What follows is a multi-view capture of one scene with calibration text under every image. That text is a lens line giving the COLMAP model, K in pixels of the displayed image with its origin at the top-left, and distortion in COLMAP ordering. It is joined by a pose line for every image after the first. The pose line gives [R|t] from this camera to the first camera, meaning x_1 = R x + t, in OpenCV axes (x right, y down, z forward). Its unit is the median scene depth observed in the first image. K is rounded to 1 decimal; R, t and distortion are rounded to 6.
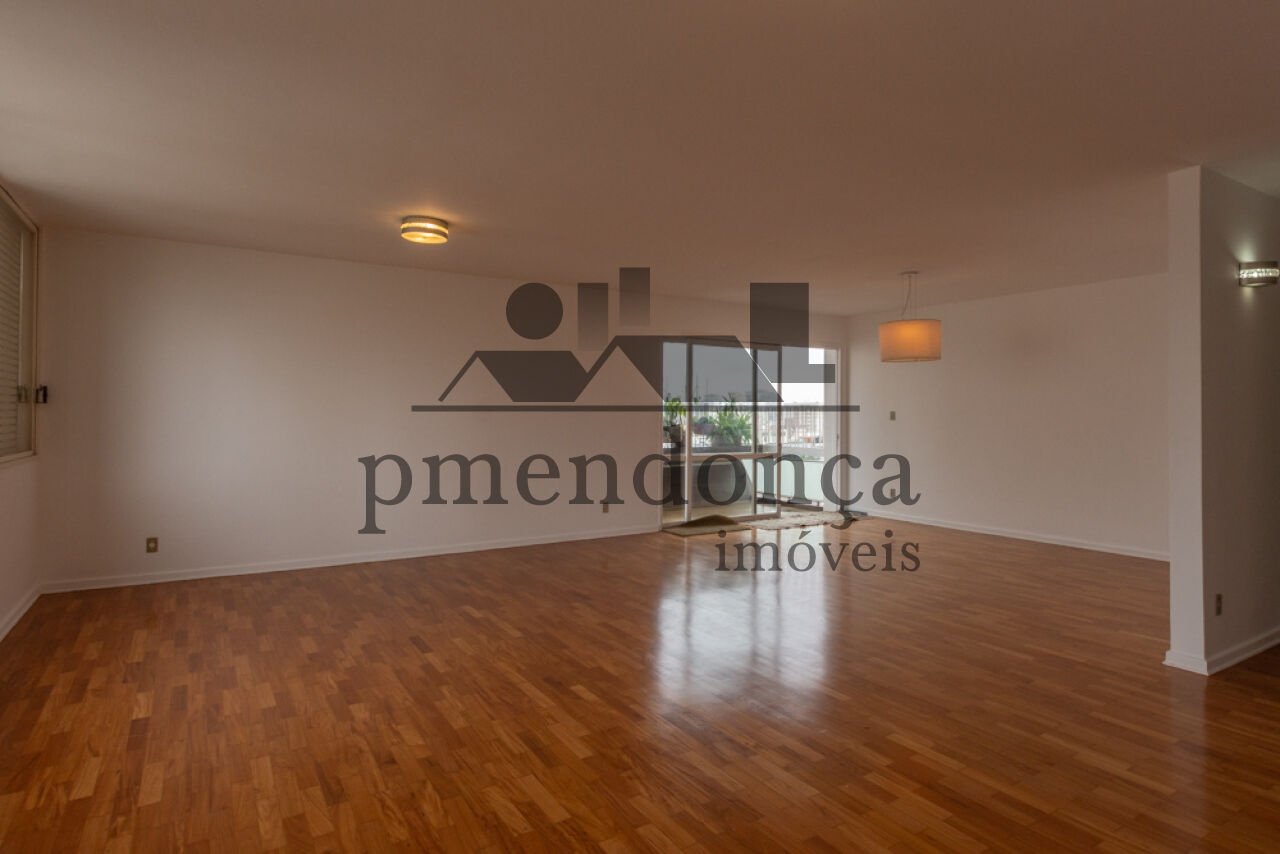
lens RADIAL K [[715.4, 0, 651.0], [0, 715.4, 409.7], [0, 0, 1]] dist [0.000038, -0.002639]
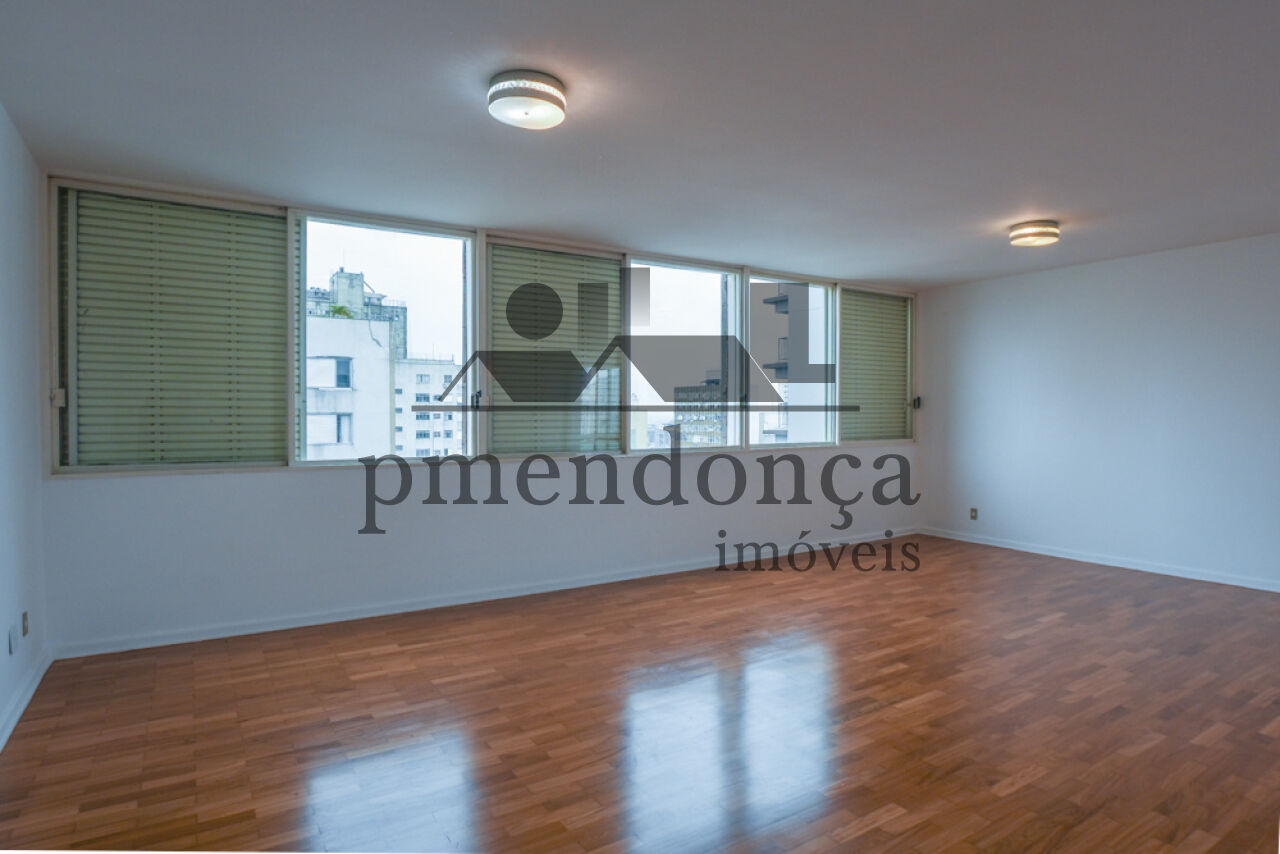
lens RADIAL K [[715.4, 0, 651.0], [0, 715.4, 409.7], [0, 0, 1]] dist [0.000038, -0.002639]
pose [[0.015447, -0.007382, -0.999853, 0.953071], [0.004291, 0.999964, -0.007316, 0.004837], [0.999871, -0.004177, 0.015478, 0.583199]]
